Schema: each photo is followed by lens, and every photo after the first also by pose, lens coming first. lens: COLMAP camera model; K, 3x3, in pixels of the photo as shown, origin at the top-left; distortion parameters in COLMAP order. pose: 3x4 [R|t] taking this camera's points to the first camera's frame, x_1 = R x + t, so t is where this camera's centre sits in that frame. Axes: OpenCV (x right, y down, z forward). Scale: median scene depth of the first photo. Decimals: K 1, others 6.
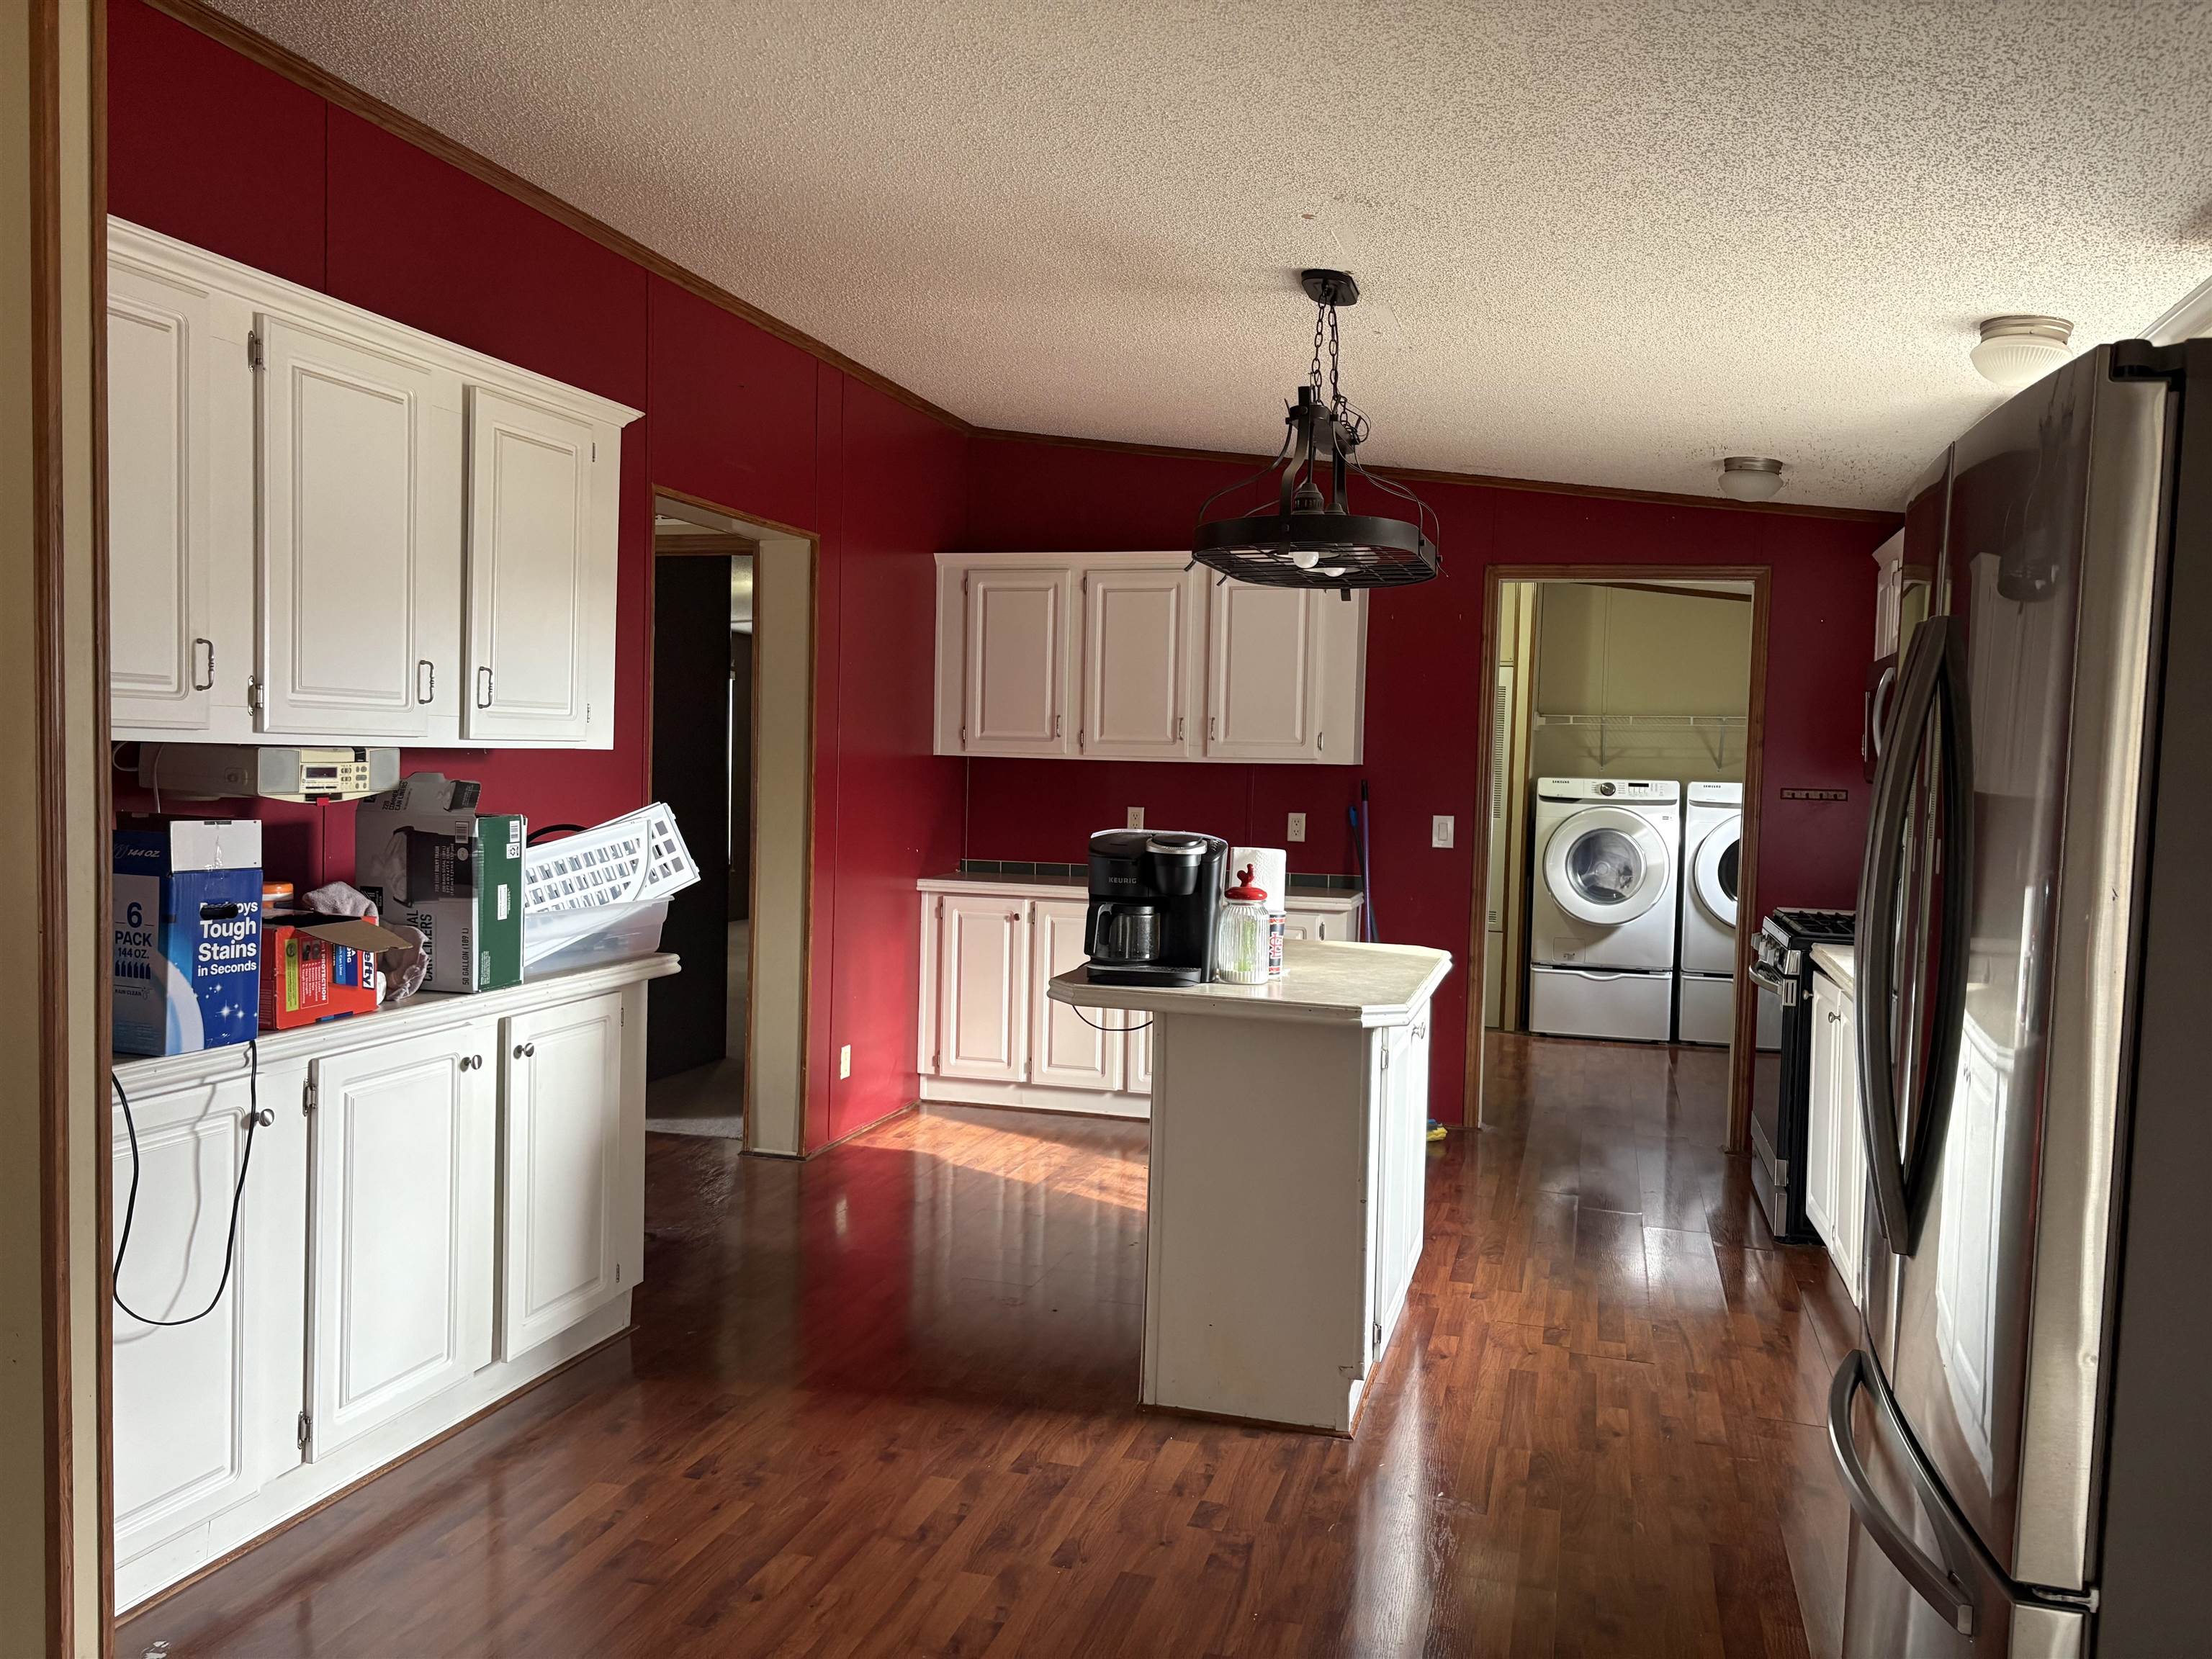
lens RADIAL K [[1671.5, 0, 1094.8], [0, 1671.5, 823.2], [0, 0, 1]] dist [0.043238, -0.050720]
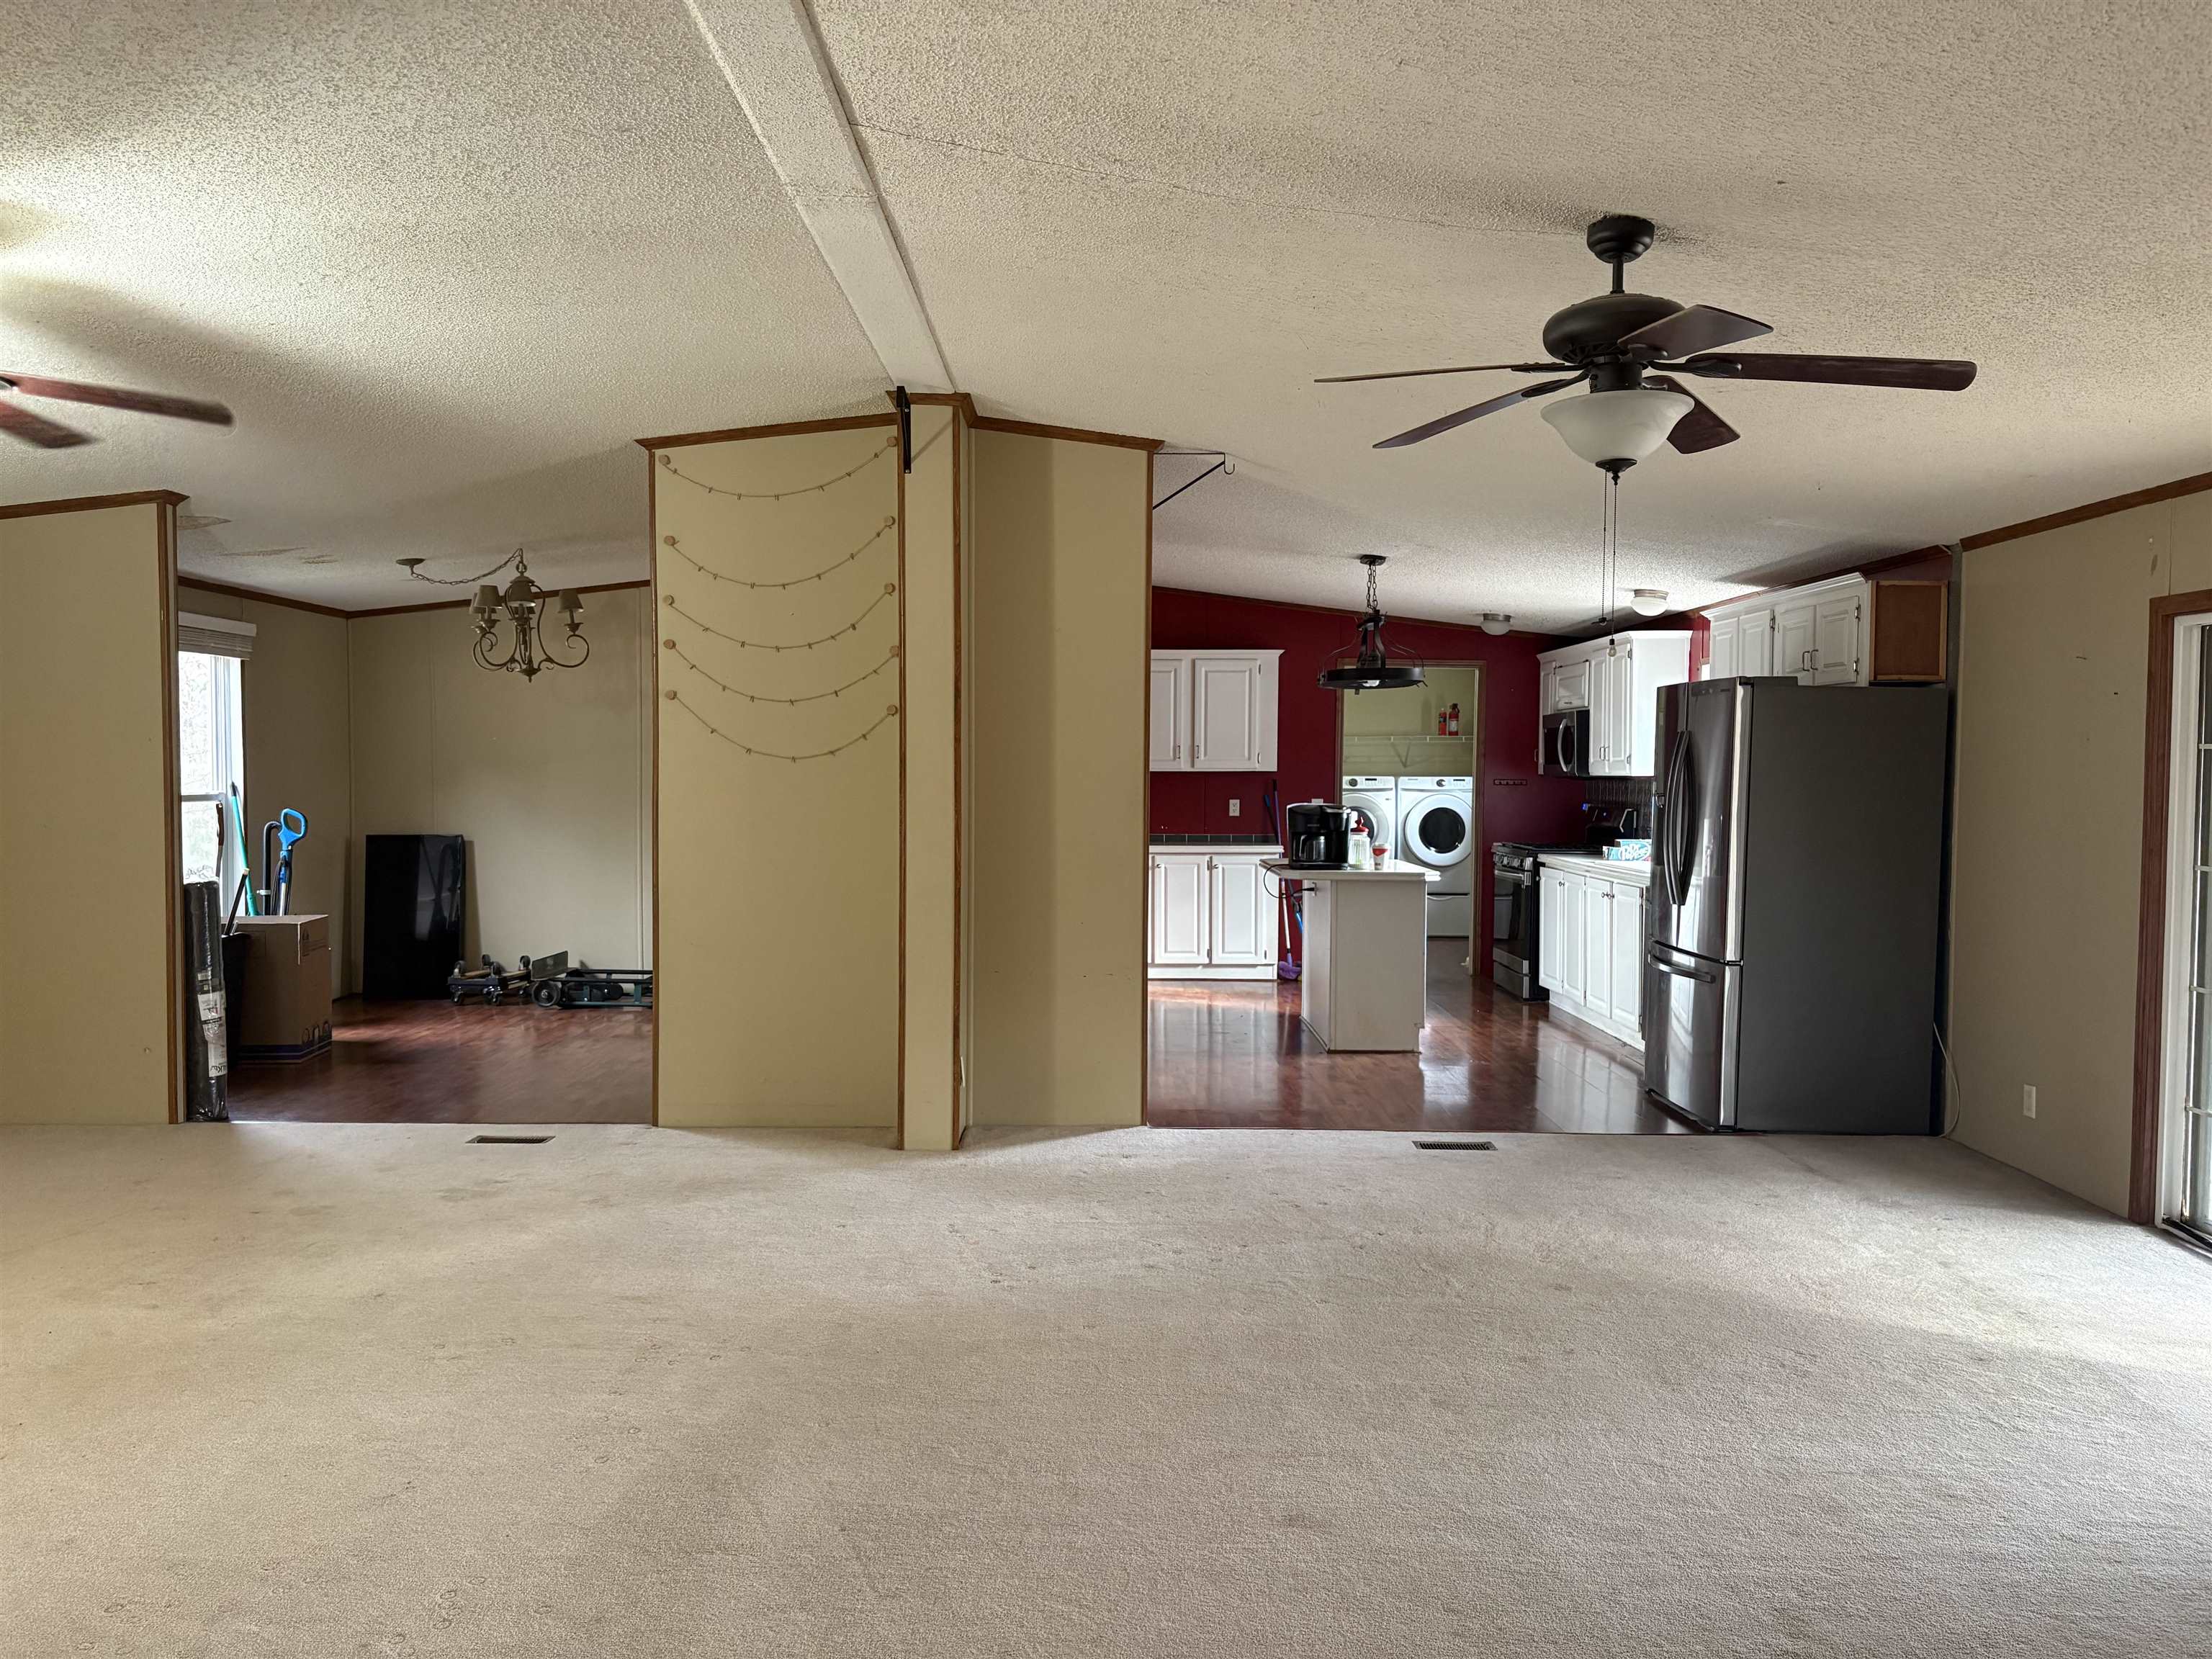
lens RADIAL K [[1671.5, 0, 1103.8], [0, 1671.5, 834.5], [0, 0, 1]] dist [0.043238, -0.050720]
pose [[0.957599, -0.029702, 0.286570, -0.535804], [0.027916, 0.999557, 0.010317, 0.008926], [-0.286750, -0.001880, 0.958004, -0.651306]]
